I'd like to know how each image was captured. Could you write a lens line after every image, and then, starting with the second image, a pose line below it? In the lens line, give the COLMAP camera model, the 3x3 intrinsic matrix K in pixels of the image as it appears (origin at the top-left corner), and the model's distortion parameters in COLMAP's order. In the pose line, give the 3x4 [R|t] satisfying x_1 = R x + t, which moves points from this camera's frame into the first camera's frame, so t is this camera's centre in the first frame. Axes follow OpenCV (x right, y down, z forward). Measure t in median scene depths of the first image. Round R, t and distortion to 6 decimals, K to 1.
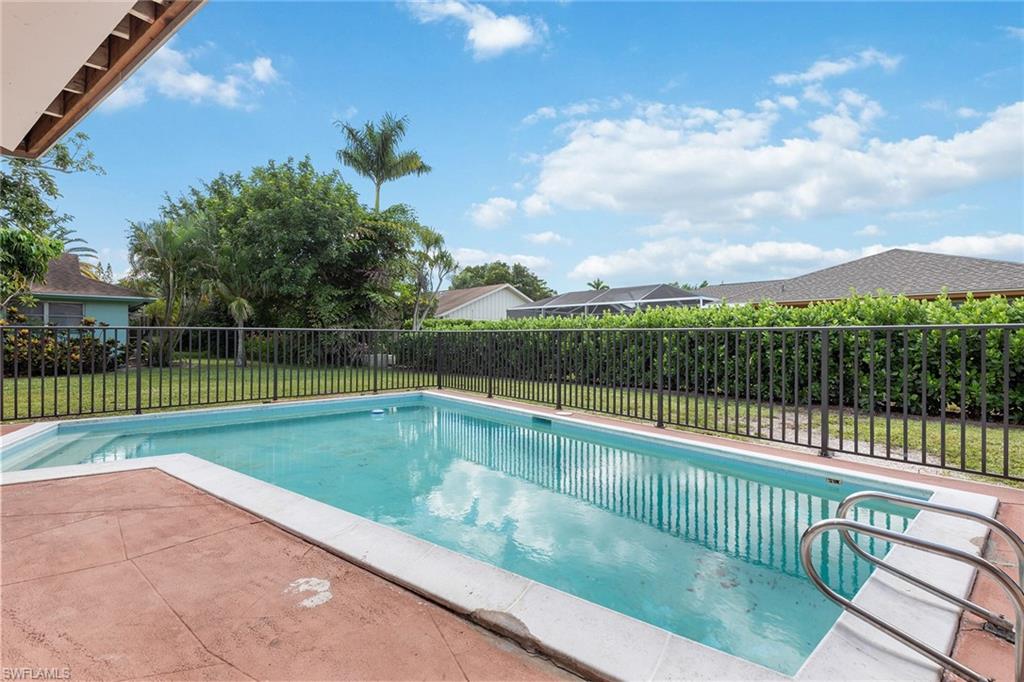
lens RADIAL K [[449.9, 0, 512.0], [0, 449.9, 341.0], [0, 0, 1]] dist [0.002796, 0.000338]
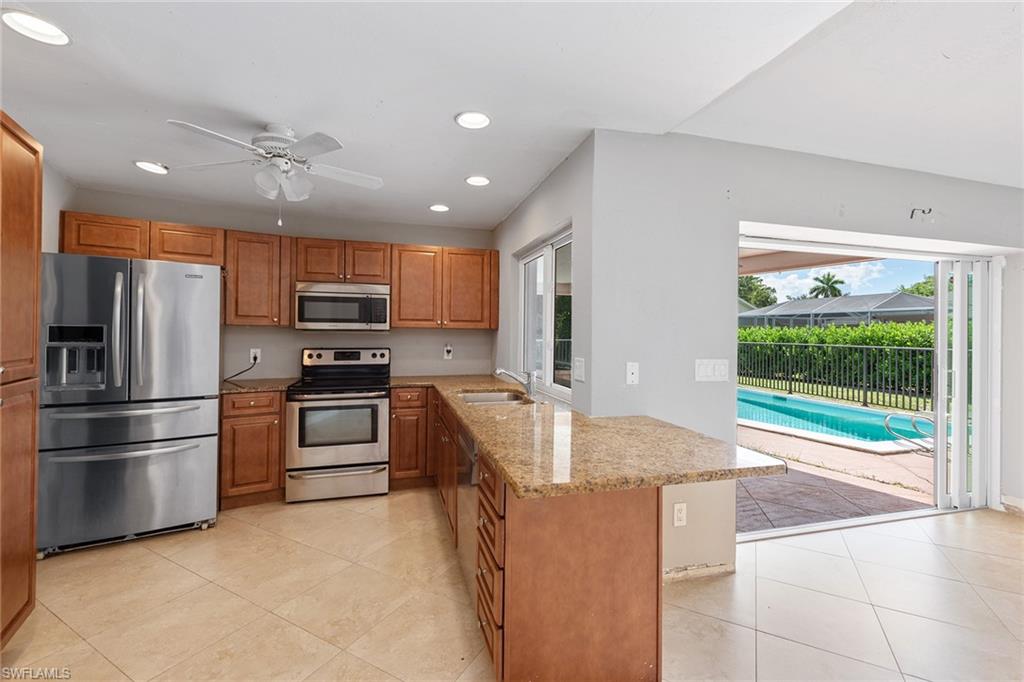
lens RADIAL K [[433.8, 0, 512.0], [0, 433.8, 341.0], [0, 0, 1]] dist [0.001013, 0.000024]
pose [[0.904723, 0.012759, -0.425809, -0.051155], [-0.010103, 0.999913, 0.008494, -0.014506], [0.425881, -0.003383, 0.904773, -0.306786]]
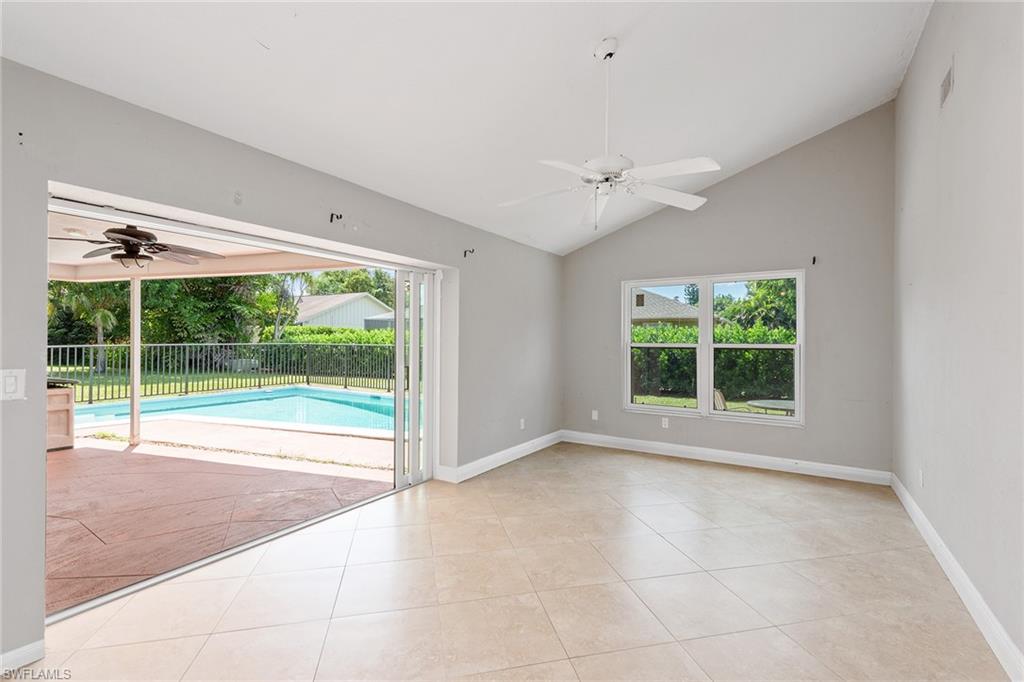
lens RADIAL K [[449.9, 0, 512.0], [0, 449.9, 341.0], [0, 0, 1]] dist [0.002796, 0.000338]
pose [[0.957154, -0.001398, 0.289575, 0.022499], [0.001908, 0.999997, -0.001479, -0.013975], [-0.289572, 0.001969, 0.957154, -0.286062]]
